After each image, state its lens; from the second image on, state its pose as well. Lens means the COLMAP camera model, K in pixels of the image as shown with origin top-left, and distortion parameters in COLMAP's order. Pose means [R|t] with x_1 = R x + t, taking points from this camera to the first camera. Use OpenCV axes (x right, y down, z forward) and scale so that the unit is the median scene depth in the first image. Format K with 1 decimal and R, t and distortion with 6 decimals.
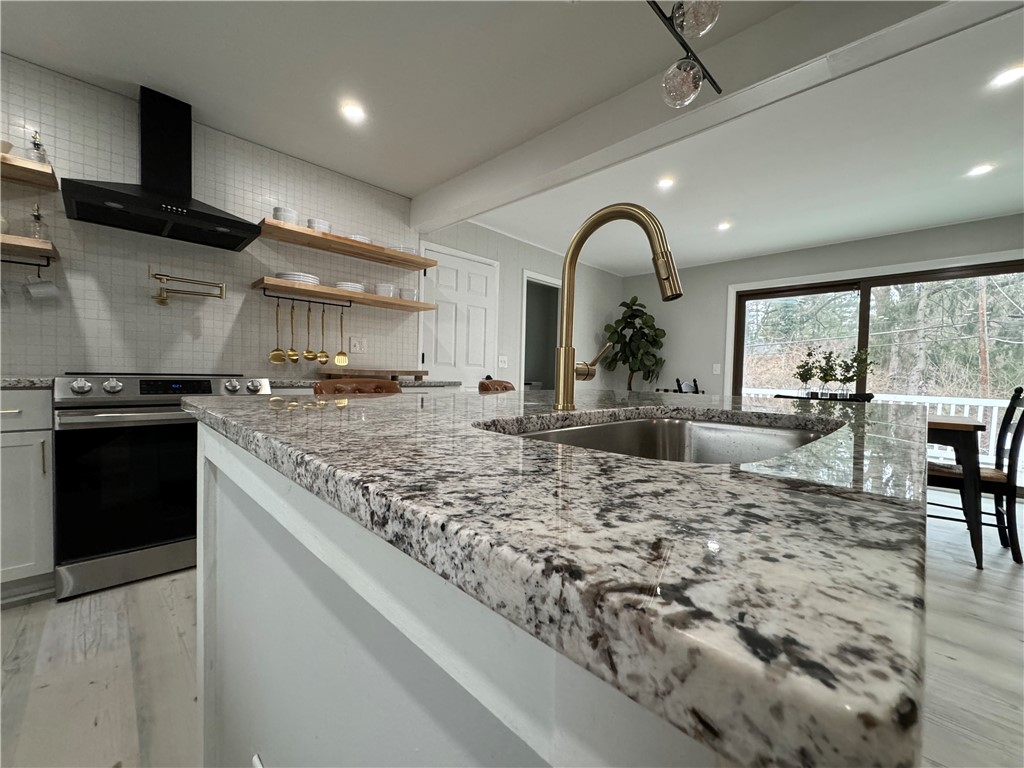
lens RADIAL K [[406.7, 0, 512.0], [0, 406.7, 384.2], [0, 0, 1]] dist [-0.004412, 0.000735]
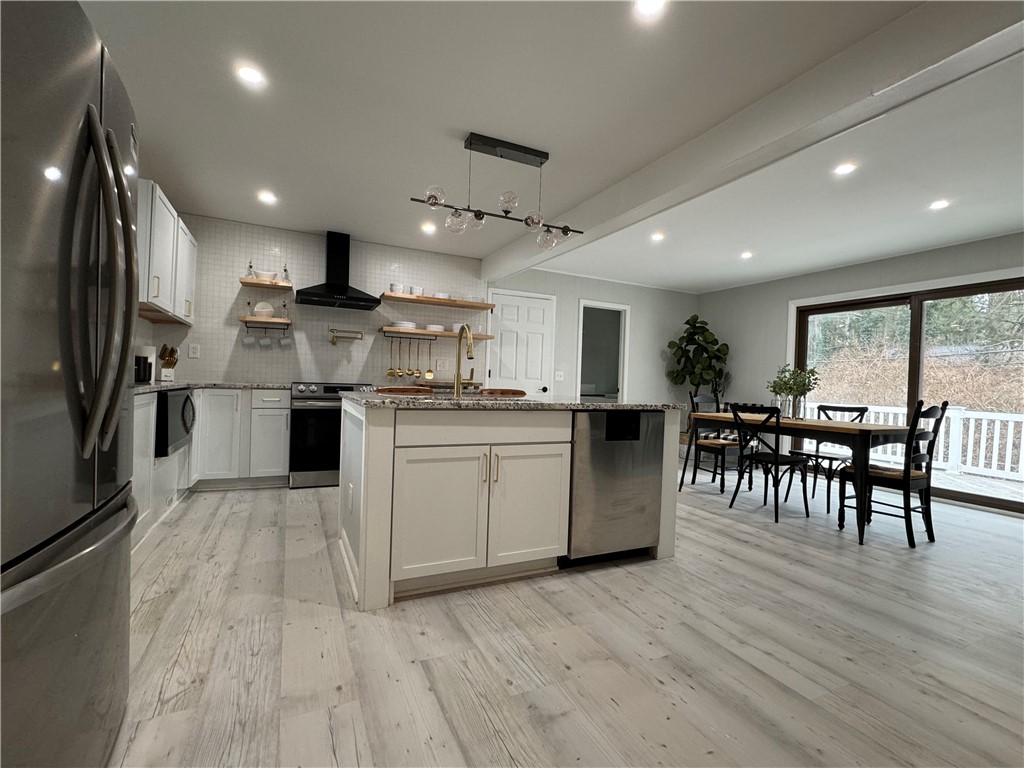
lens RADIAL K [[460.4, 0, 512.3], [0, 460.4, 384.9], [0, 0, 1]] dist [0.002967, -0.000804]
pose [[0.943365, 0.008891, -0.331637, 0.474630], [-0.018962, 0.999452, -0.027142, 0.018085], [0.331214, 0.031893, 0.943017, -0.554335]]
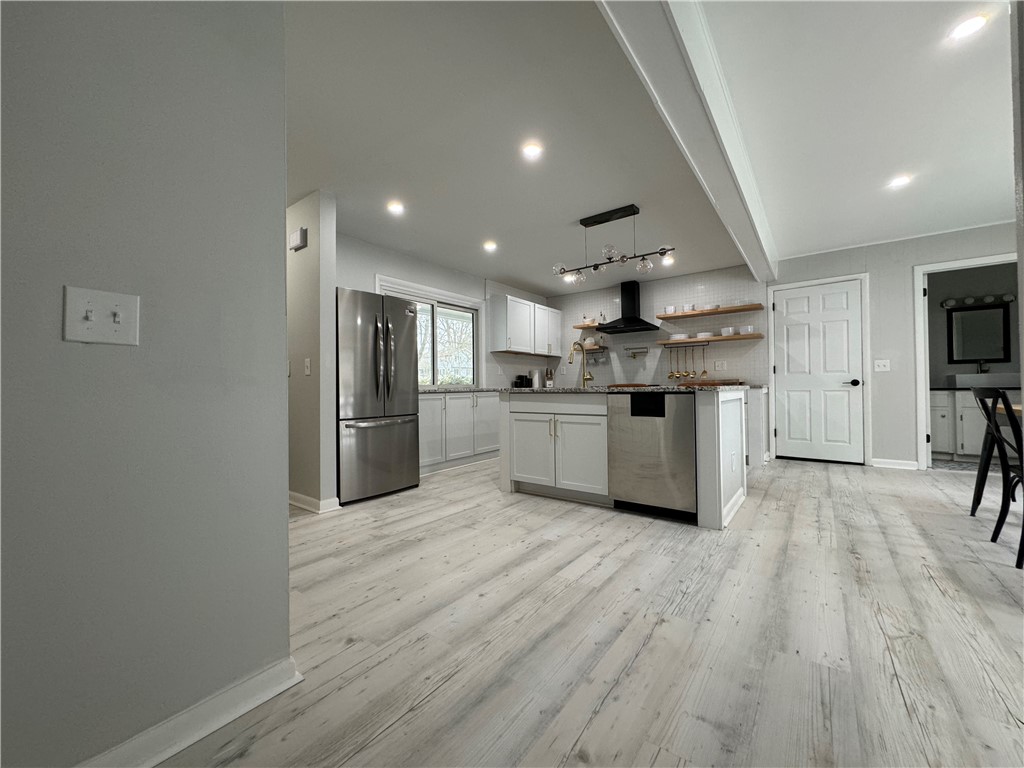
lens RADIAL K [[406.7, 0, 513.5], [0, 406.7, 382.6], [0, 0, 1]] dist [-0.004412, 0.000735]
pose [[0.140196, -0.039008, -0.989355, 1.333369], [-0.009771, 0.999120, -0.040777, 0.058764], [0.990076, 0.015384, 0.139691, -0.097080]]
